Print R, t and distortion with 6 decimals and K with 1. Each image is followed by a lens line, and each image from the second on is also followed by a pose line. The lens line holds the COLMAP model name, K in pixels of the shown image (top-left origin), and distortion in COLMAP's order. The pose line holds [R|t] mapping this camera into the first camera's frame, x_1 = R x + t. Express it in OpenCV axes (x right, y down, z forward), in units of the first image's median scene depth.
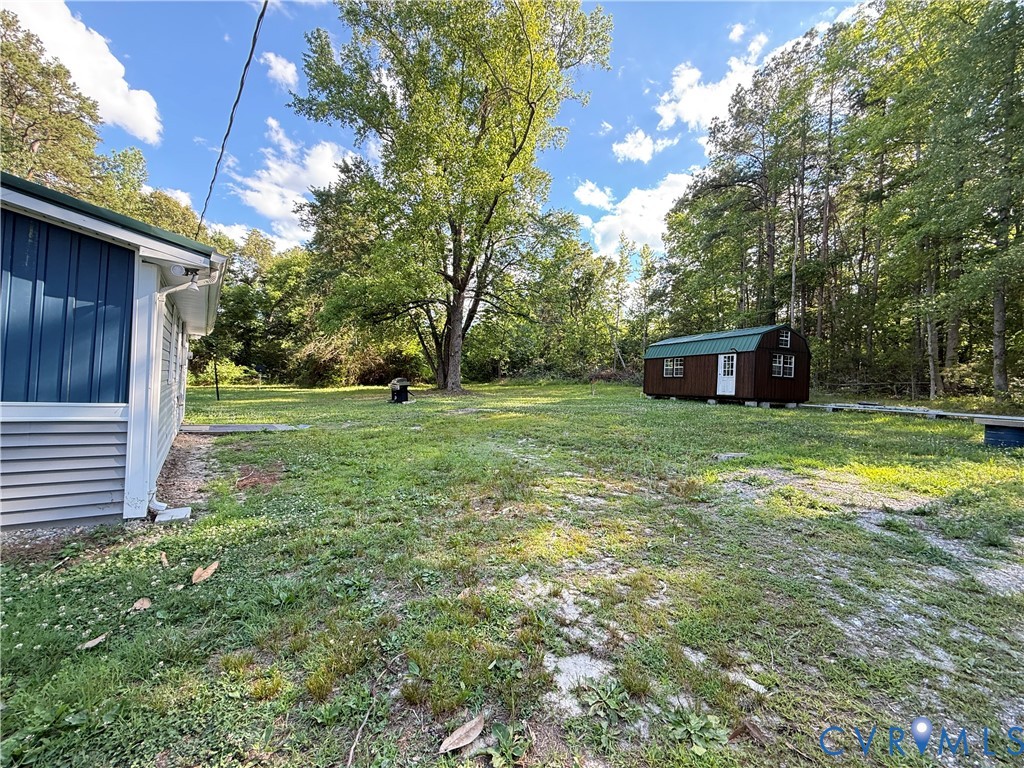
lens RADIAL K [[410.5, 0, 512.0], [0, 410.5, 384.0], [0, 0, 1]] dist [-0.000234, 0.000011]
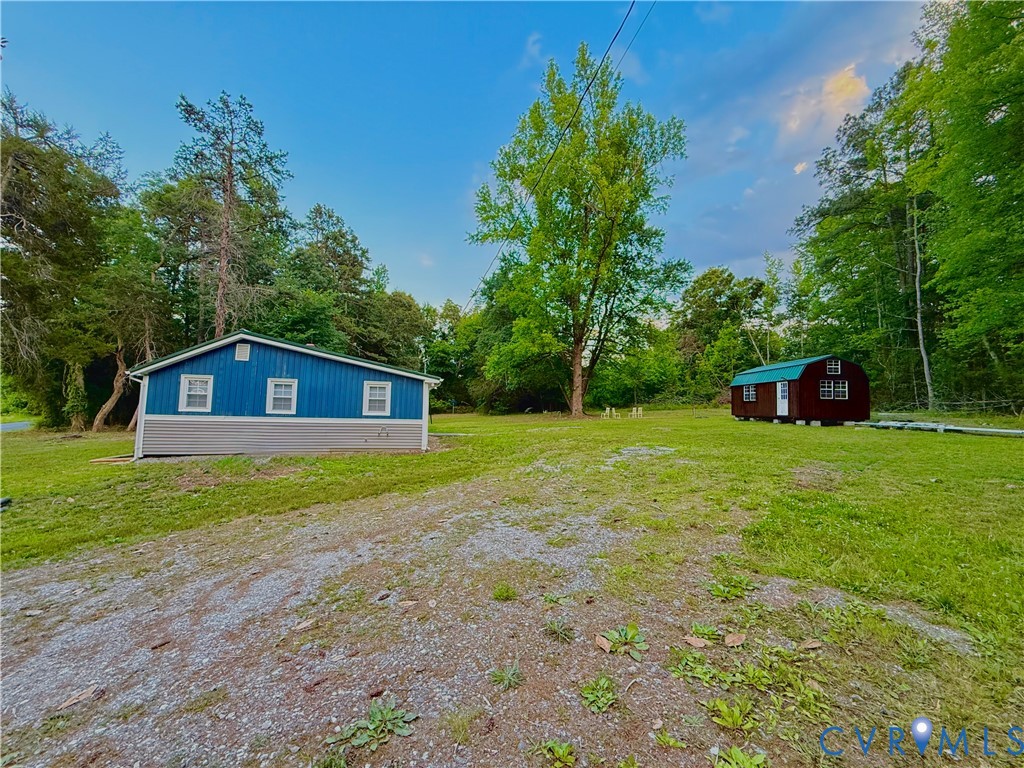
lens RADIAL K [[412.0, 0, 512.0], [0, 412.0, 384.0], [0, 0, 1]] dist [-0.000461, -0.000002]
pose [[0.916523, -0.046093, -0.397316, 0.232154], [0.021498, 0.997579, -0.066137, -0.002216], [0.399403, 0.052075, 0.915295, -0.372350]]
